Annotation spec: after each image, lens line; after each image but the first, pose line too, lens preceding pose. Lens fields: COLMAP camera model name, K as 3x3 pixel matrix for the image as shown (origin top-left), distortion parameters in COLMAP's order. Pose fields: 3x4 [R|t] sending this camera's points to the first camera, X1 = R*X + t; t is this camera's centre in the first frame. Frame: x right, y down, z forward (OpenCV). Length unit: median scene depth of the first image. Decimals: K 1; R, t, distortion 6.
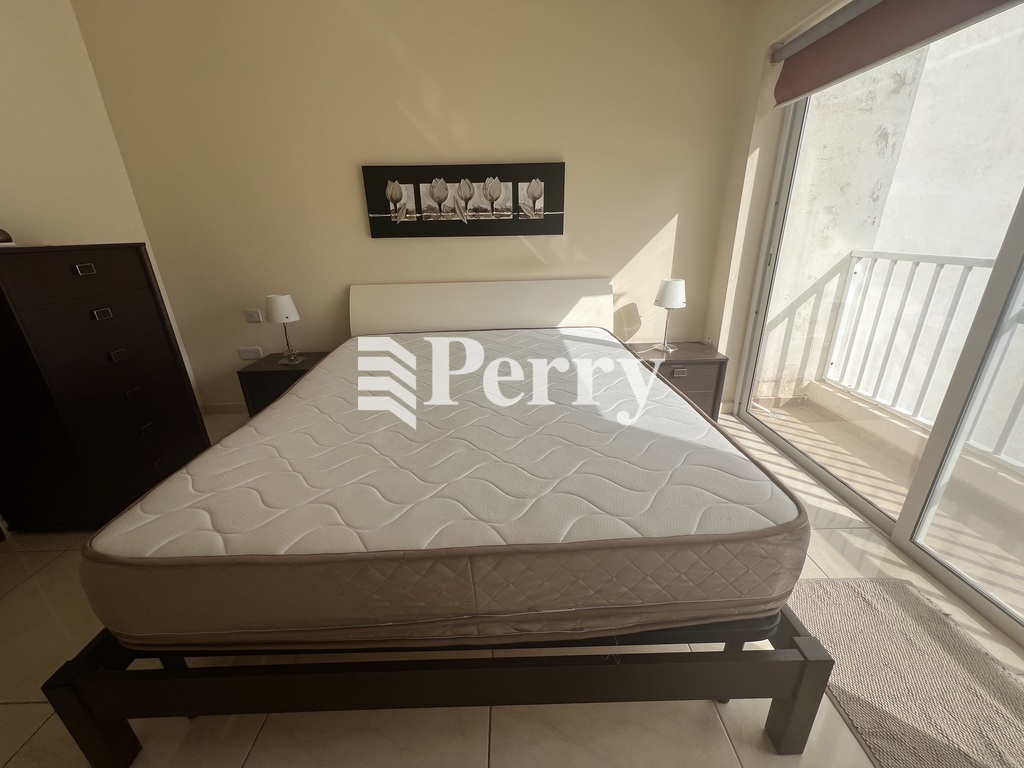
lens RADIAL K [[411.1, 0, 511.1], [0, 411.1, 383.2], [0, 0, 1]] dist [0.013348, 0.000753]
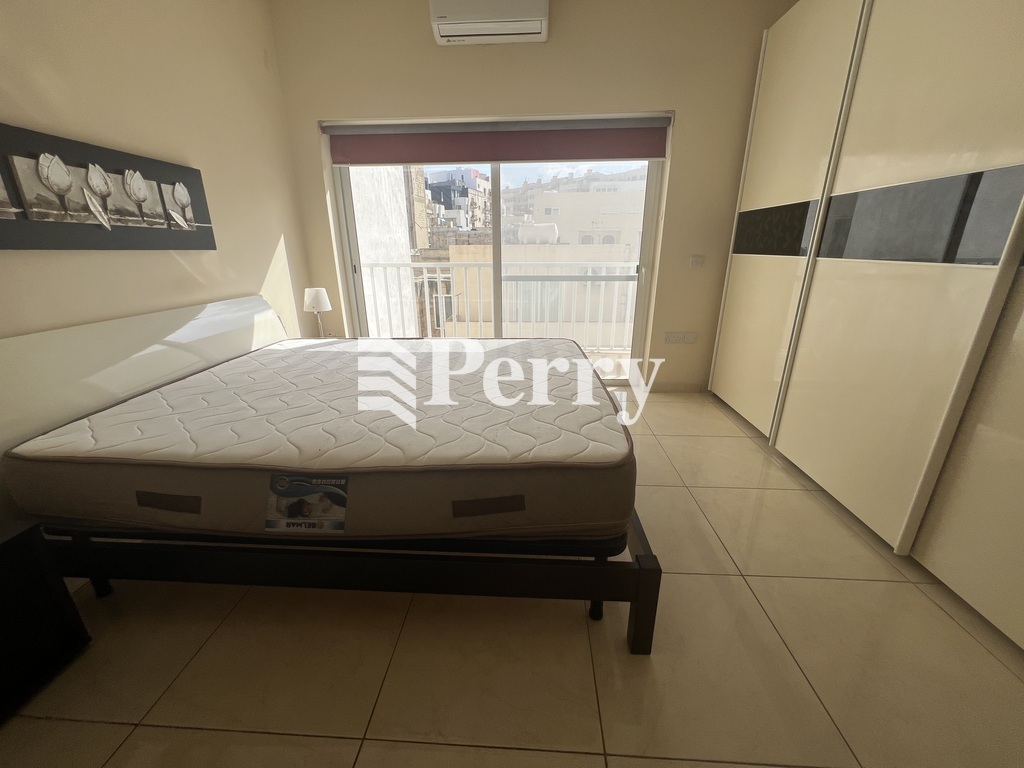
lens RADIAL K [[411.1, 0, 510.3], [0, 411.1, 384.6], [0, 0, 1]] dist [0.013348, 0.000753]
pose [[0.075633, -0.296985, 0.951882, -0.786097], [0.354148, 0.900379, 0.252777, -0.103273], [-0.932126, 0.317989, 0.173275, 0.356525]]
